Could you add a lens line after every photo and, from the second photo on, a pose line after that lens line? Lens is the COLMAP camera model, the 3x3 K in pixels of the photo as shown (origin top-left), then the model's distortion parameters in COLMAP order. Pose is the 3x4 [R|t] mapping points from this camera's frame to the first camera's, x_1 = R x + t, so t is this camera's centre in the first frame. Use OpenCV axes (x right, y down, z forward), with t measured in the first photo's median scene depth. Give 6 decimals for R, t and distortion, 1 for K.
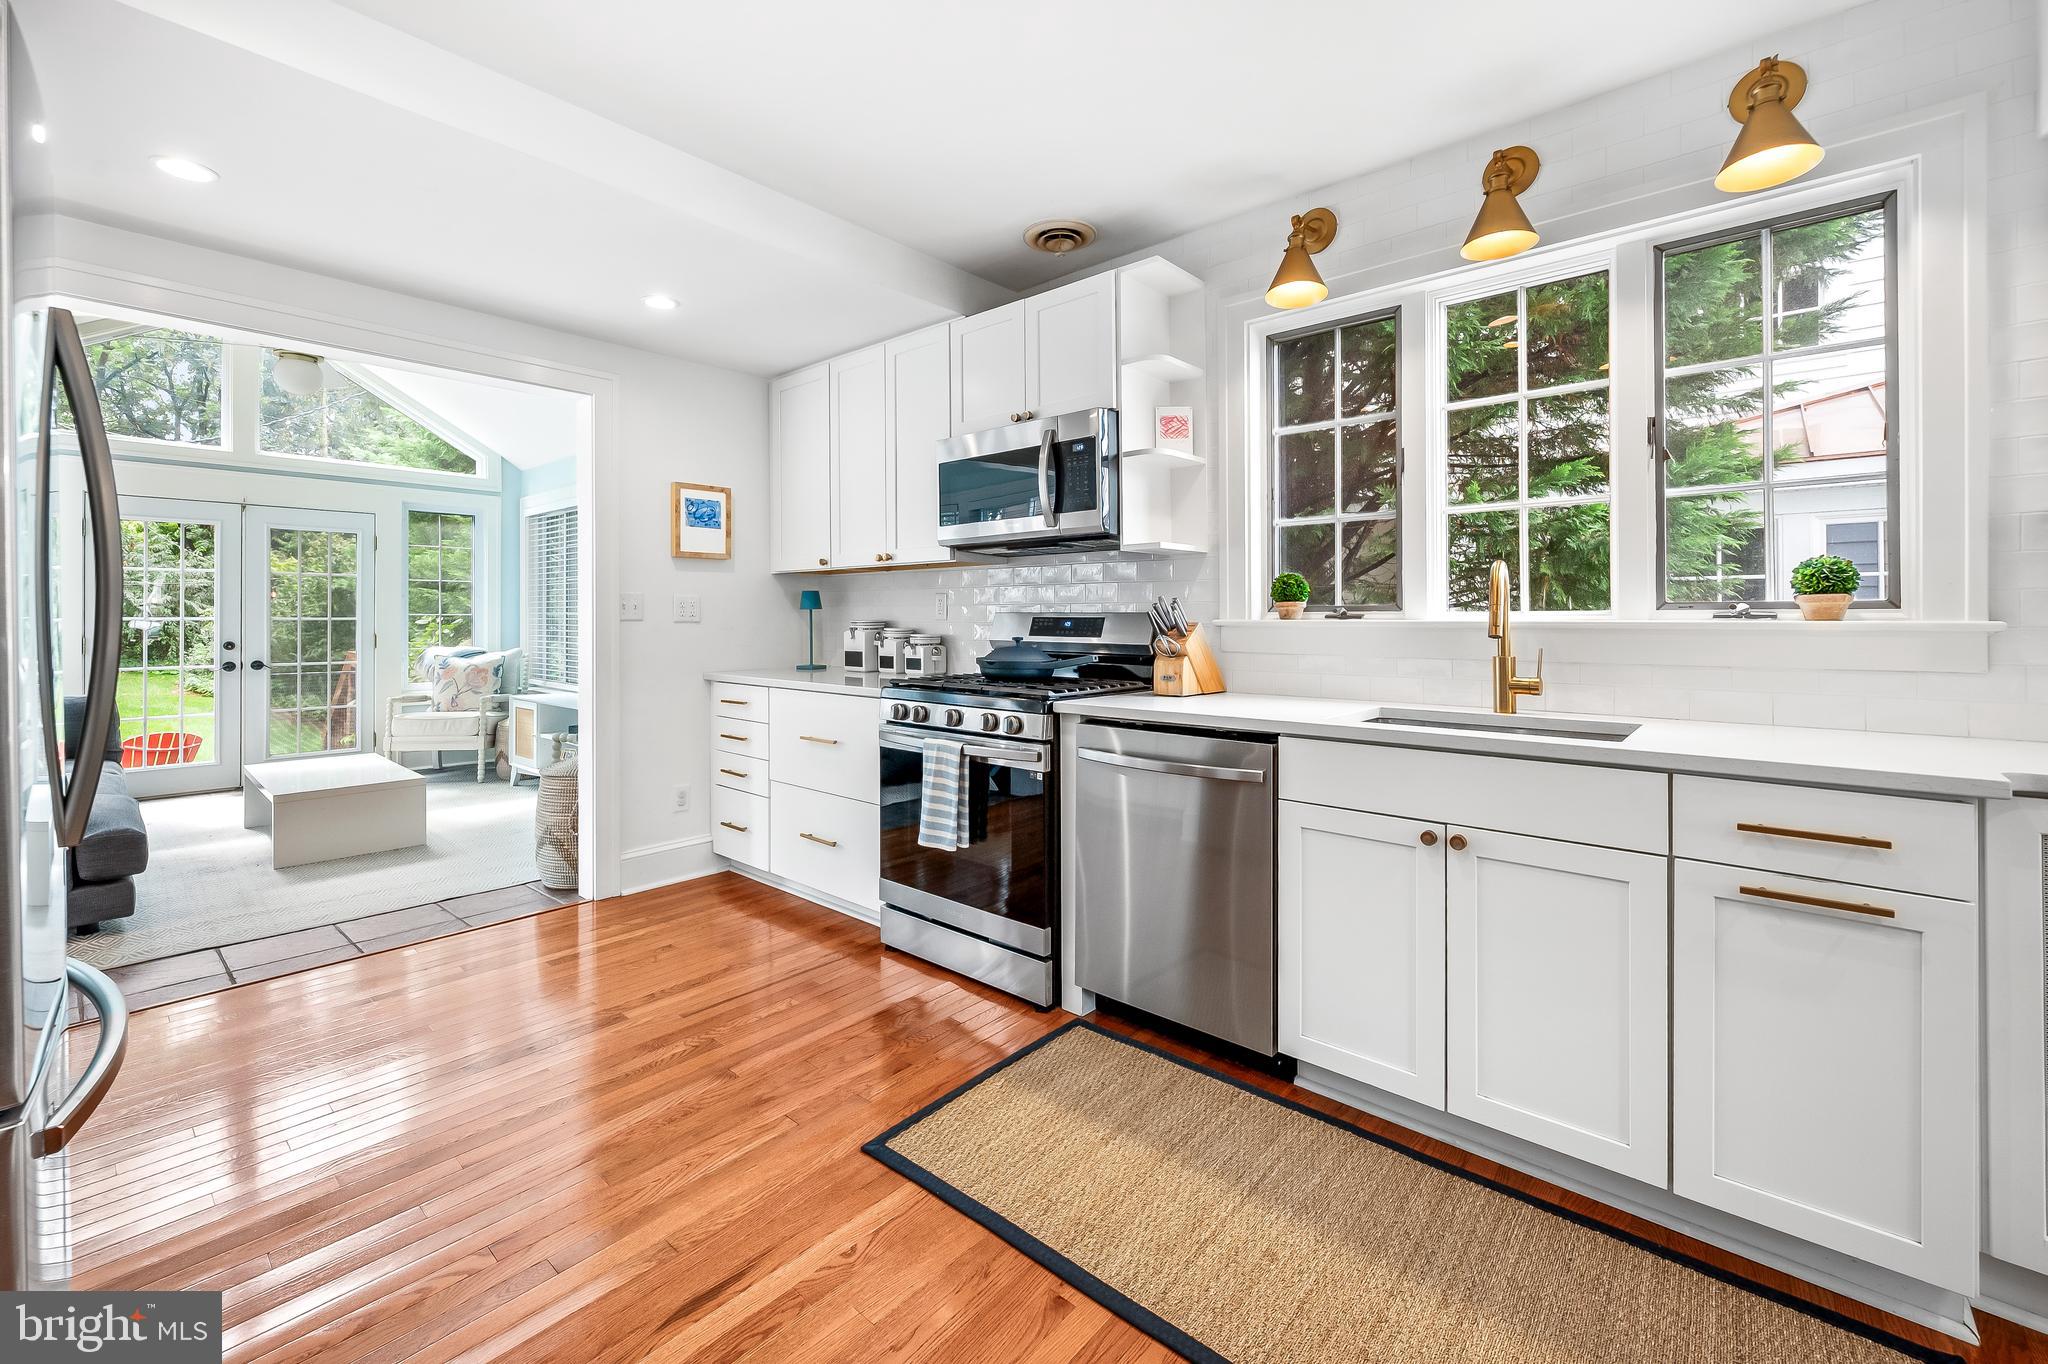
lens RADIAL K [[847.2, 0, 1031.8], [0, 847.2, 612.9], [0, 0, 1]] dist [-0.001722, -0.000498]
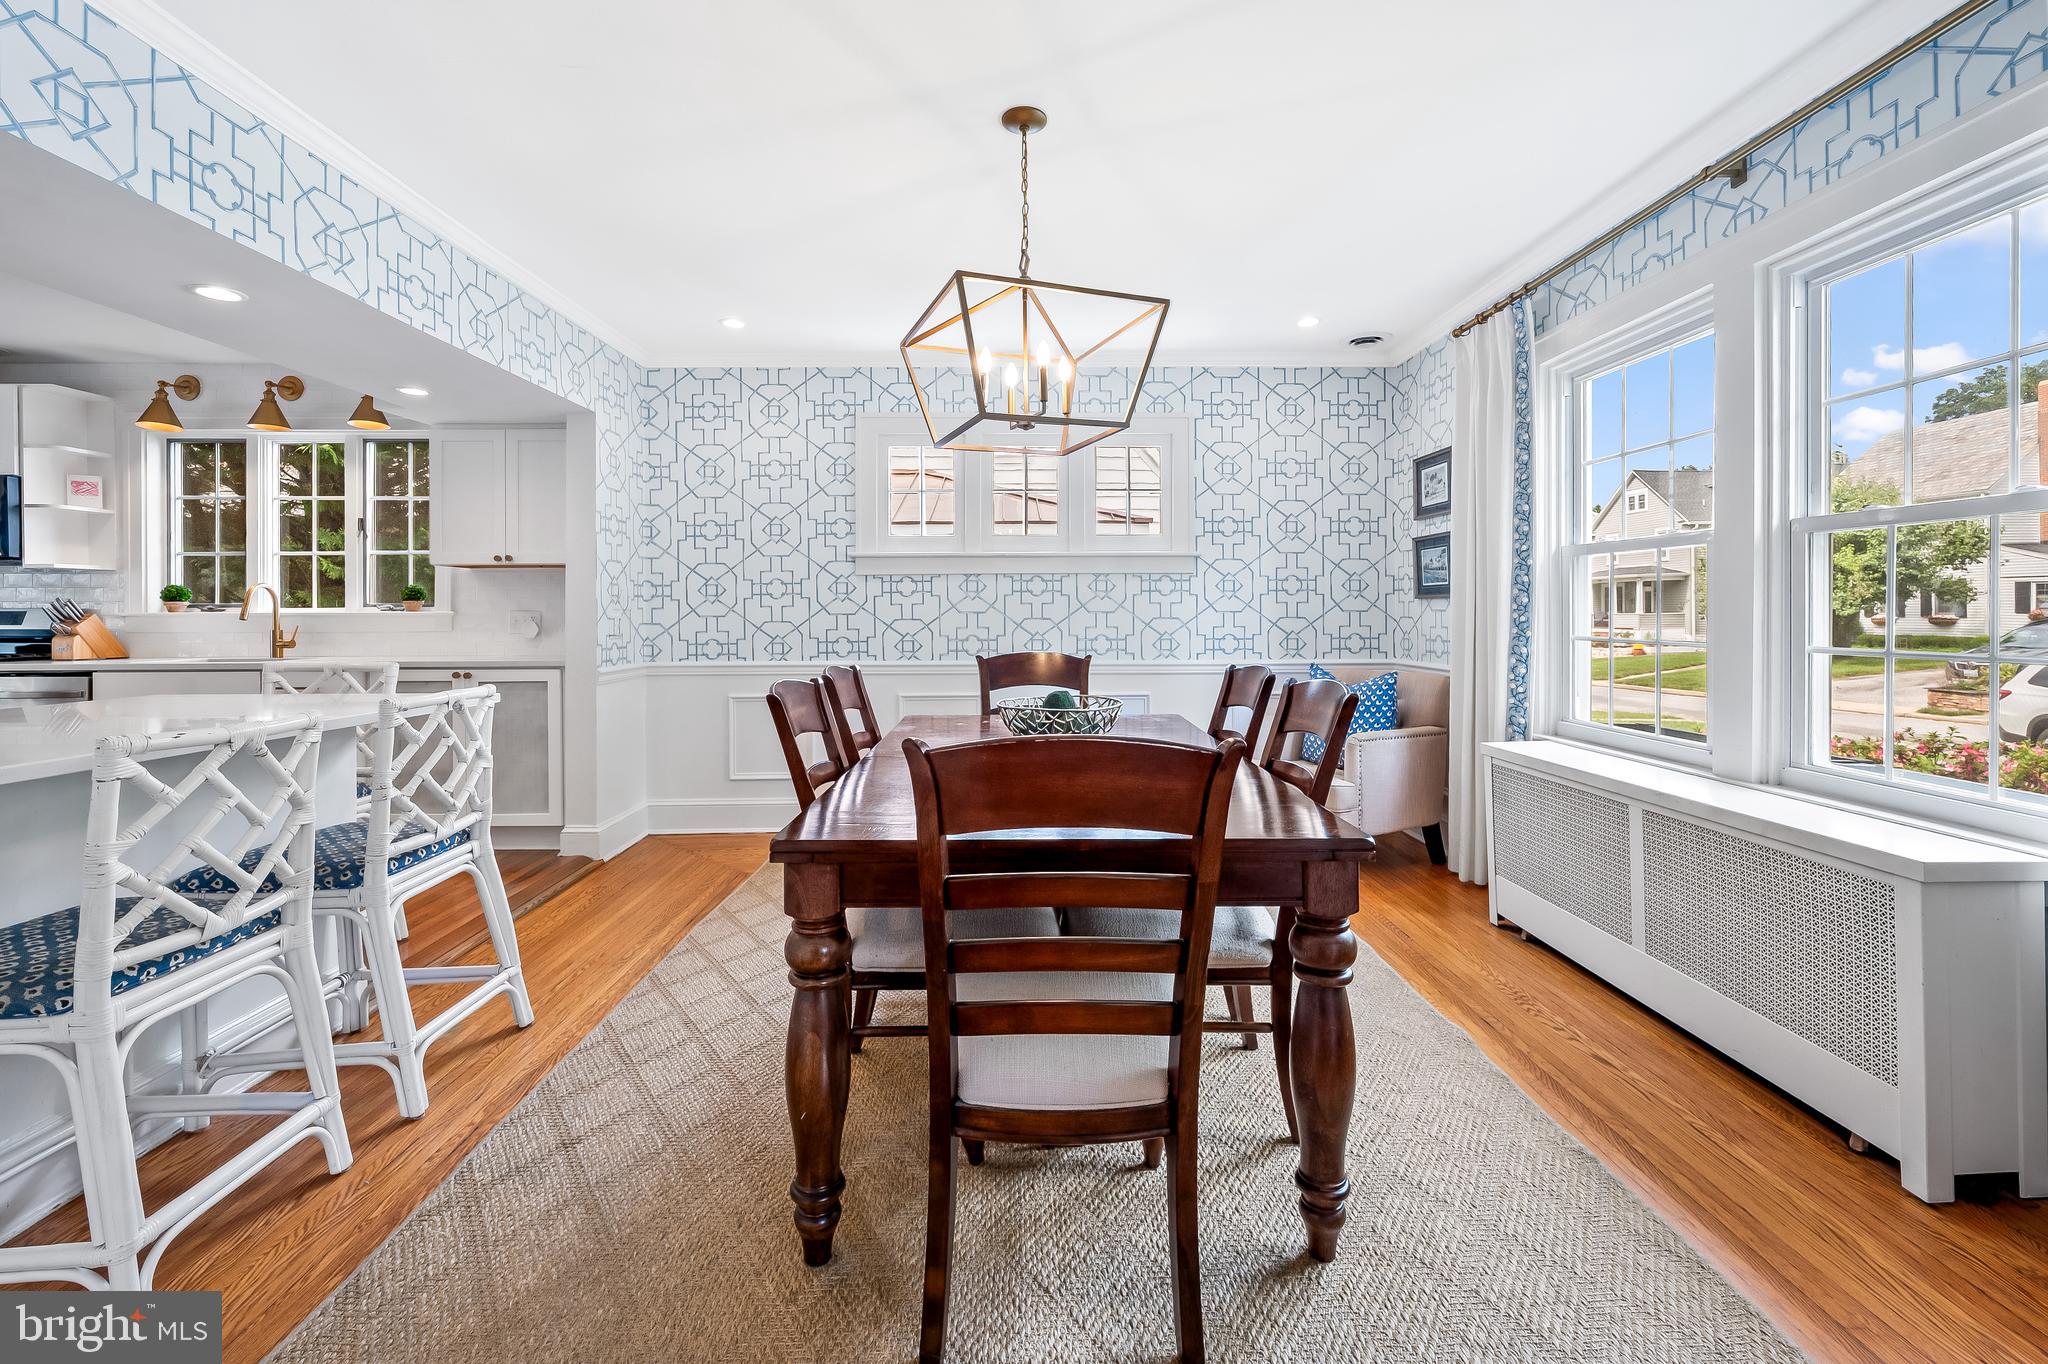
lens RADIAL K [[847.2, 0, 1036.8], [0, 847.2, 614.9], [0, 0, 1]] dist [-0.001722, -0.000498]
pose [[0.737106, -0.002181, 0.675774, 0.334046], [-0.001481, 0.999987, 0.004844, 0.001706], [-0.675776, -0.004572, 0.737093, -1.080983]]
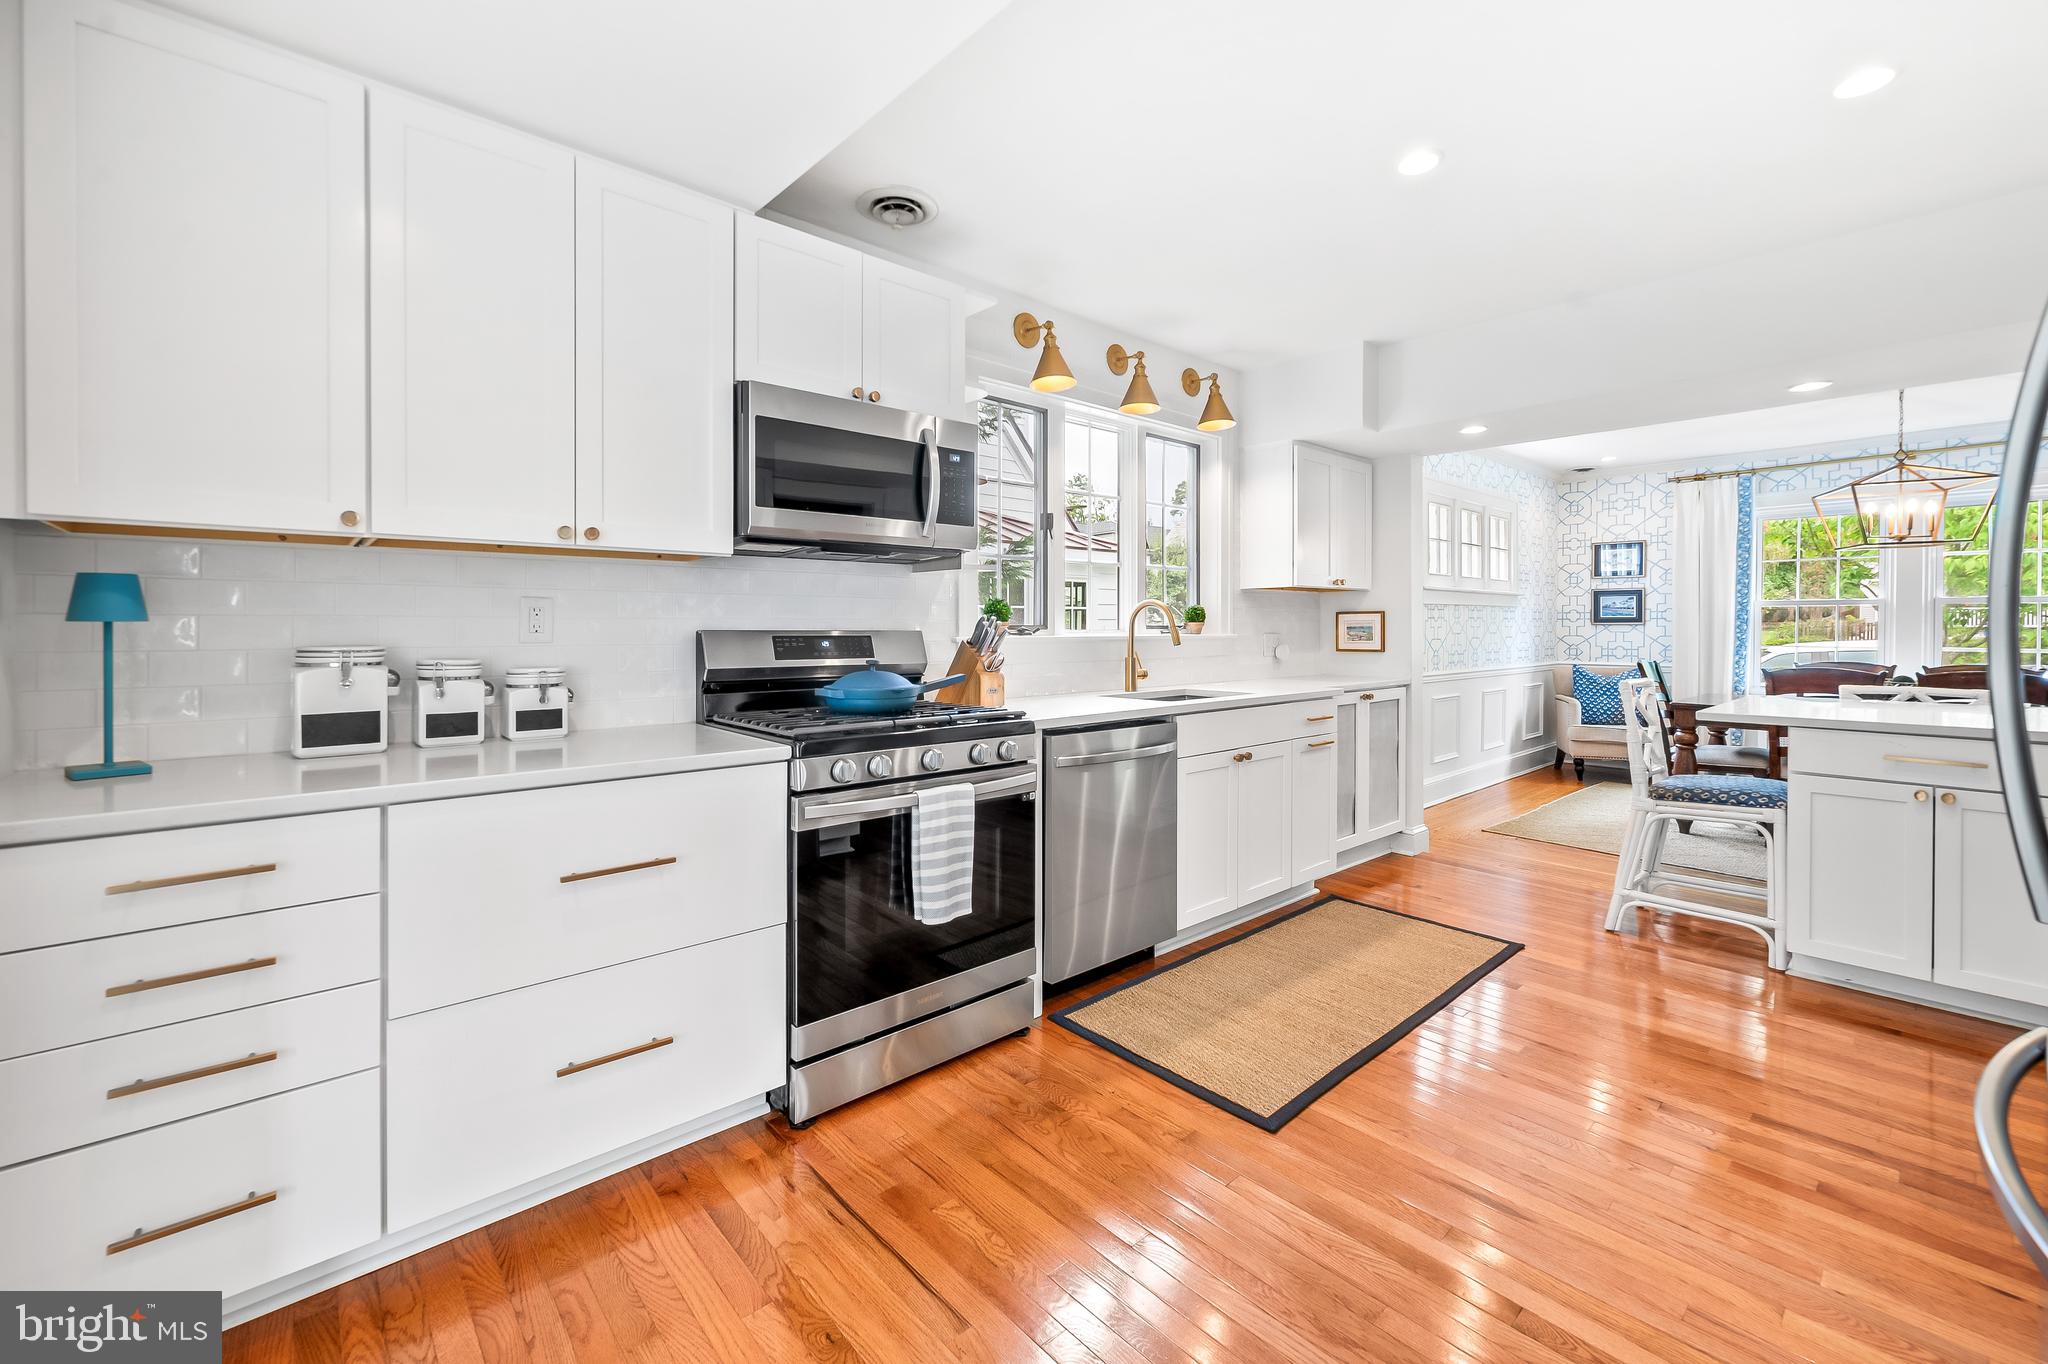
lens RADIAL K [[847.2, 0, 1024.6], [0, 847.2, 628.5], [0, 0, 1]] dist [-0.001722, -0.000498]
pose [[0.126674, 0.002577, 0.991941, -0.692405], [-0.001917, 0.999995, -0.002353, -0.000472], [-0.991943, -0.001604, 0.126678, 0.624967]]
